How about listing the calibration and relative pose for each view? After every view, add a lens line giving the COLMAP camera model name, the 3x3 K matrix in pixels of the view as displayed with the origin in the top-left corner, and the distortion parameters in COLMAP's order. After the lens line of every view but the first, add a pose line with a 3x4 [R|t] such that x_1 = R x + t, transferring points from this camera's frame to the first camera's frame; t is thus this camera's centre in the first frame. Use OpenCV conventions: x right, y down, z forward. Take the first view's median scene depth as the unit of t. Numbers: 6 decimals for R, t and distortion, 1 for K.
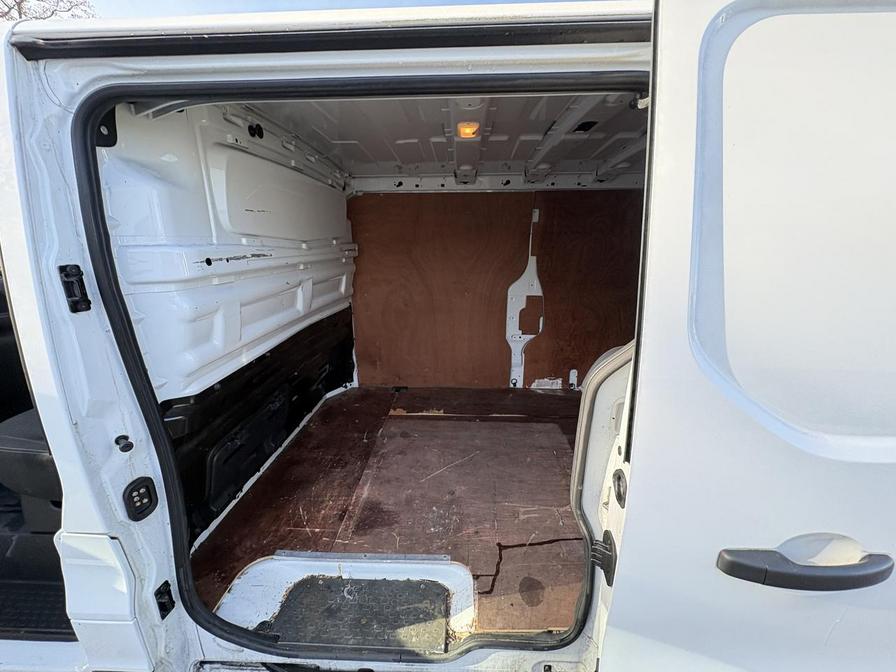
lens RADIAL K [[359.0, 0, 447.3], [0, 359.0, 336.8], [0, 0, 1]] dist [-0.003354, 0.000487]
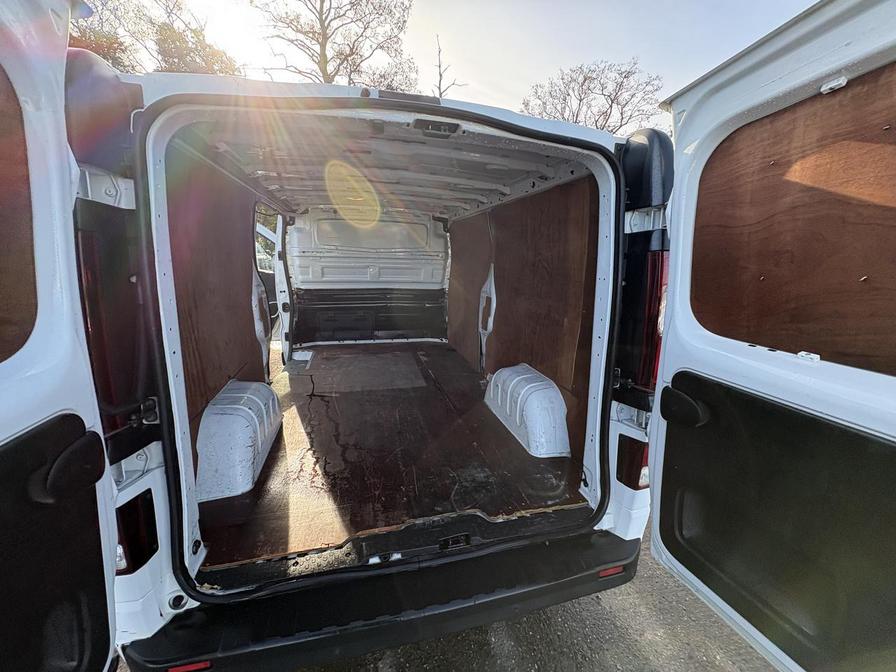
lens RADIAL K [[358.2, 0, 449.4], [0, 358.2, 334.4], [0, 0, 1]] dist [0.001195, 0.000061]
pose [[0.295294, 0.215125, -0.930872, 2.289697], [-0.265065, 0.954519, 0.136505, -0.203187], [0.917901, 0.206433, 0.338886, 0.874512]]
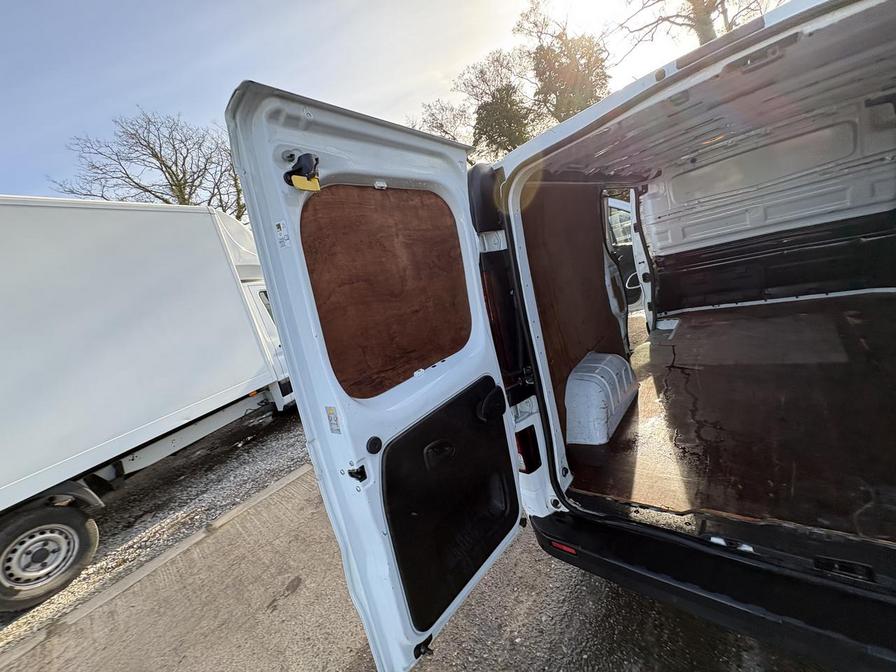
lens RADIAL K [[365.4, 0, 446.8], [0, 365.4, 334.1], [0, 0, 1]] dist [-0.001286, 0.000037]
pose [[-0.590423, 0.312484, -0.744147, 2.445984], [0.068334, 0.938052, 0.339690, -0.337813], [0.804196, 0.149710, -0.575200, 1.048704]]
